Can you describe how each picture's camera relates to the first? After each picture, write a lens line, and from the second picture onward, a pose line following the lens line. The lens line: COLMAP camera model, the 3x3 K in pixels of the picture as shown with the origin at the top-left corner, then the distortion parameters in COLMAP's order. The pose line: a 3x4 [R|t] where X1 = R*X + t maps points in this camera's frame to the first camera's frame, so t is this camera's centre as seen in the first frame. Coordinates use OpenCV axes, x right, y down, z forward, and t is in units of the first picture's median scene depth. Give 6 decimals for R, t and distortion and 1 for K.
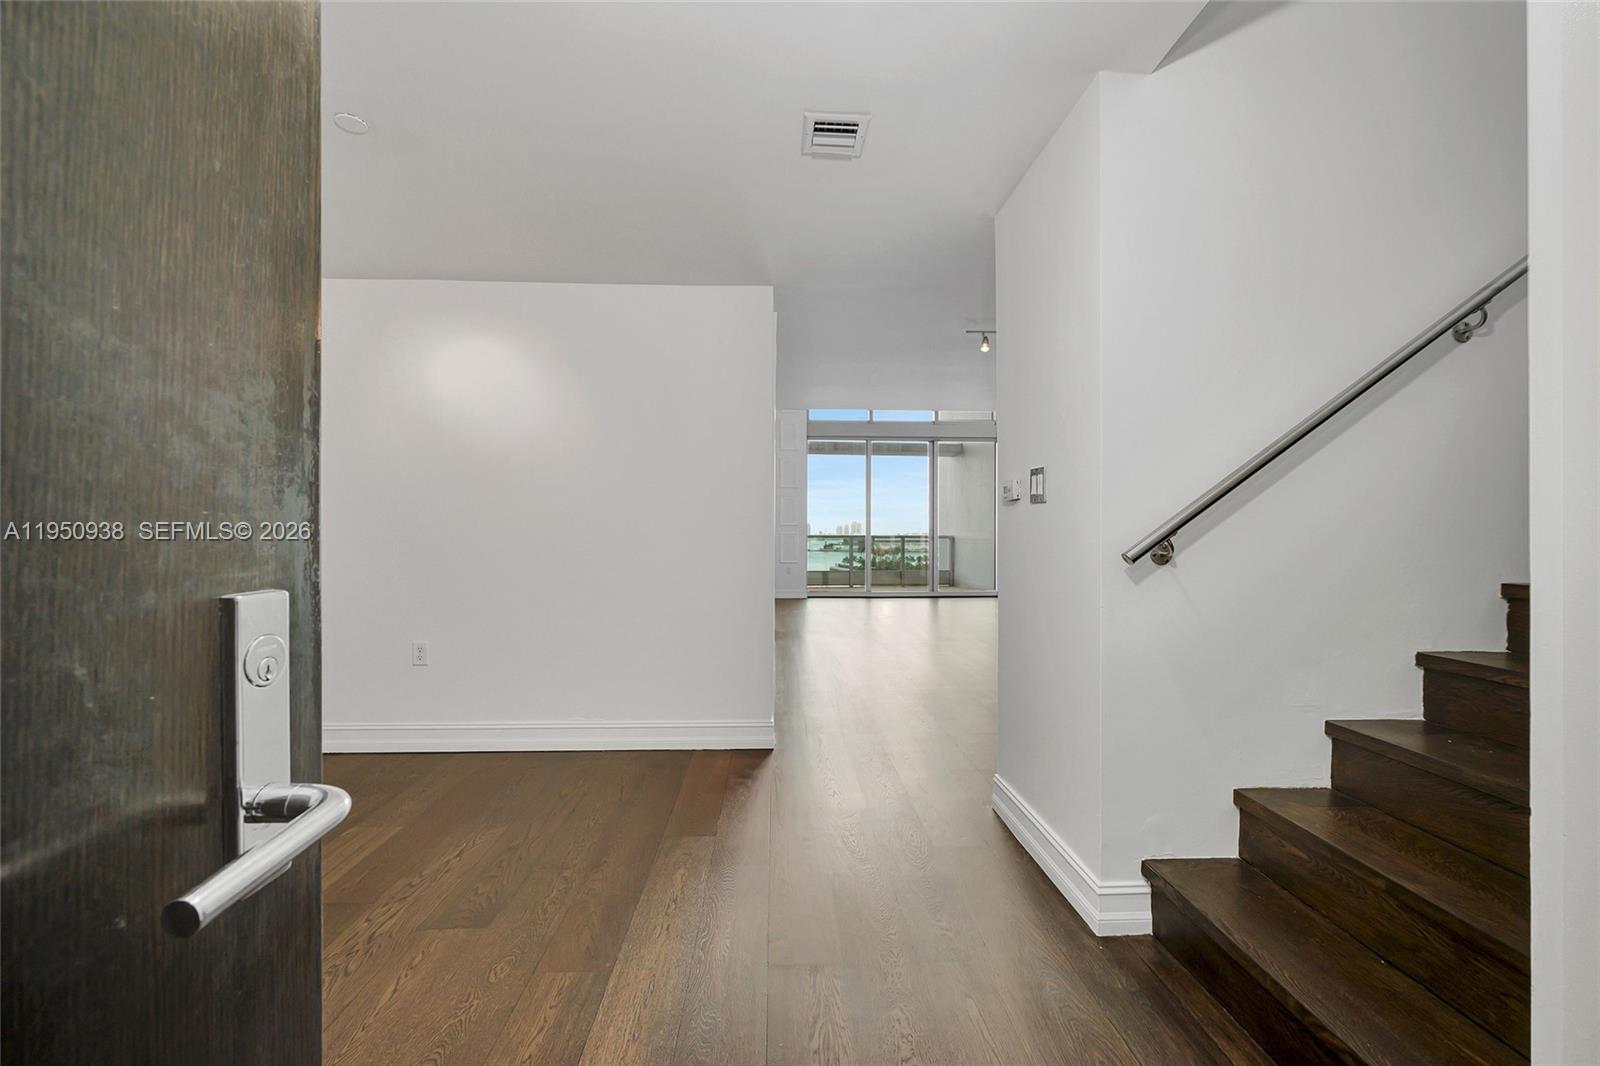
lens RADIAL K [[632.5, 0, 802.8], [0, 632.5, 533.0], [0, 0, 1]] dist [-0.006648, -0.000220]
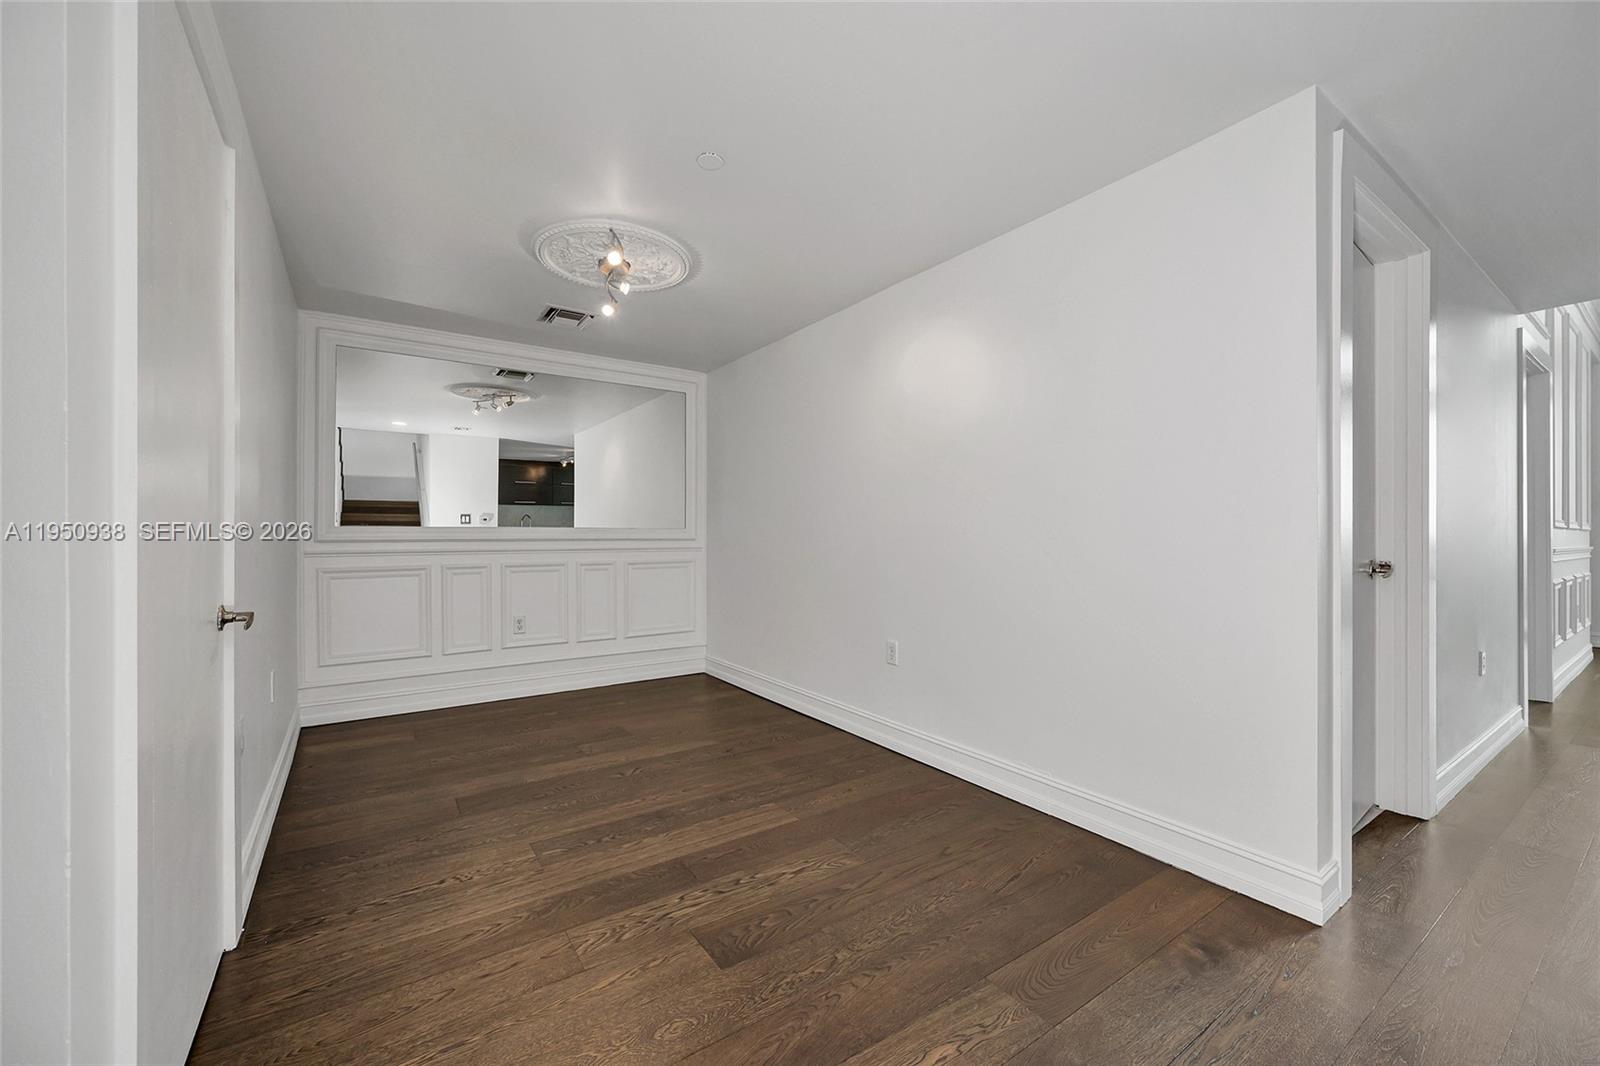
lens RADIAL K [[632.5, 0, 800.8], [0, 632.5, 533.7], [0, 0, 1]] dist [-0.006648, -0.000220]
pose [[0.538183, -0.002544, -0.842824, 0.271879], [-0.001170, 0.999992, -0.003765, 0.004436], [0.842827, 0.003012, 0.538176, 0.511220]]
